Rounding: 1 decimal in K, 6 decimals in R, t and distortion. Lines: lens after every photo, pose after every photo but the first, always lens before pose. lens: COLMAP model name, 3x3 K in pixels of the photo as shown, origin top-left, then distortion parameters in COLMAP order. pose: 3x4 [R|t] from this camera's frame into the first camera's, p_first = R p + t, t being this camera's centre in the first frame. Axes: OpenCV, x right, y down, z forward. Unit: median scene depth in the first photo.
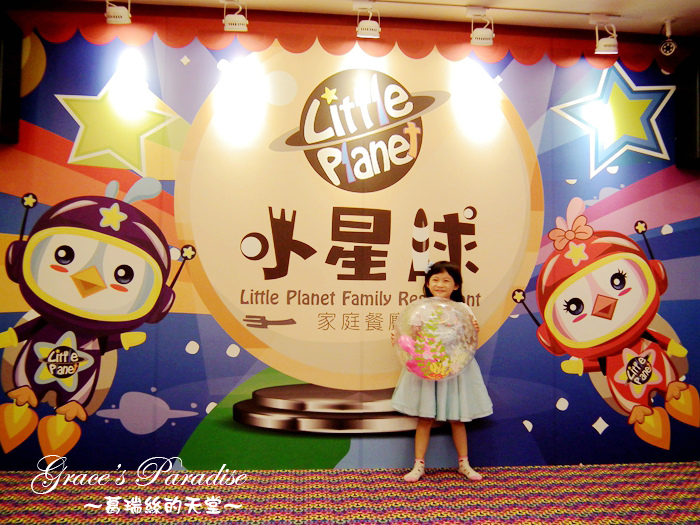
lens RADIAL K [[668.5, 0, 352.0], [0, 668.5, 263.3], [0, 0, 1]] dist [-0.012660, 0.000000]
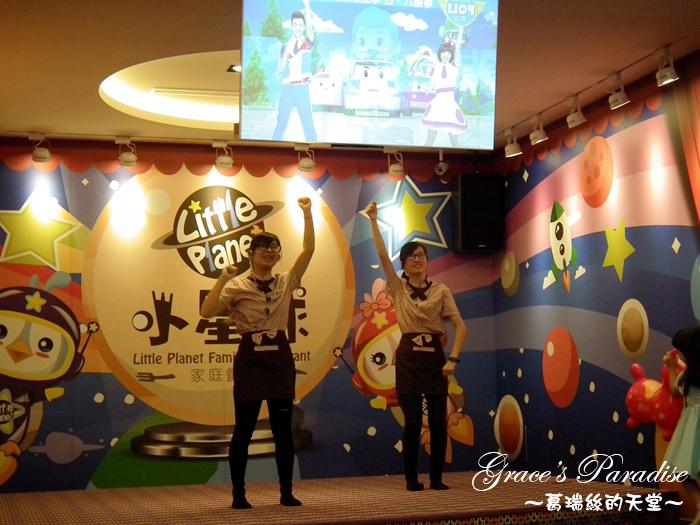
lens RADIAL K [[1113.3, 0, 350.3], [0, 1113.3, 263.2], [0, 0, 1]] dist [0.025065, 0.000000]
pose [[0.979401, -0.016350, 0.201262, -0.182372], [0.029231, 0.997698, -0.061197, 0.007723], [-0.199798, 0.065819, 0.977624, -1.254861]]
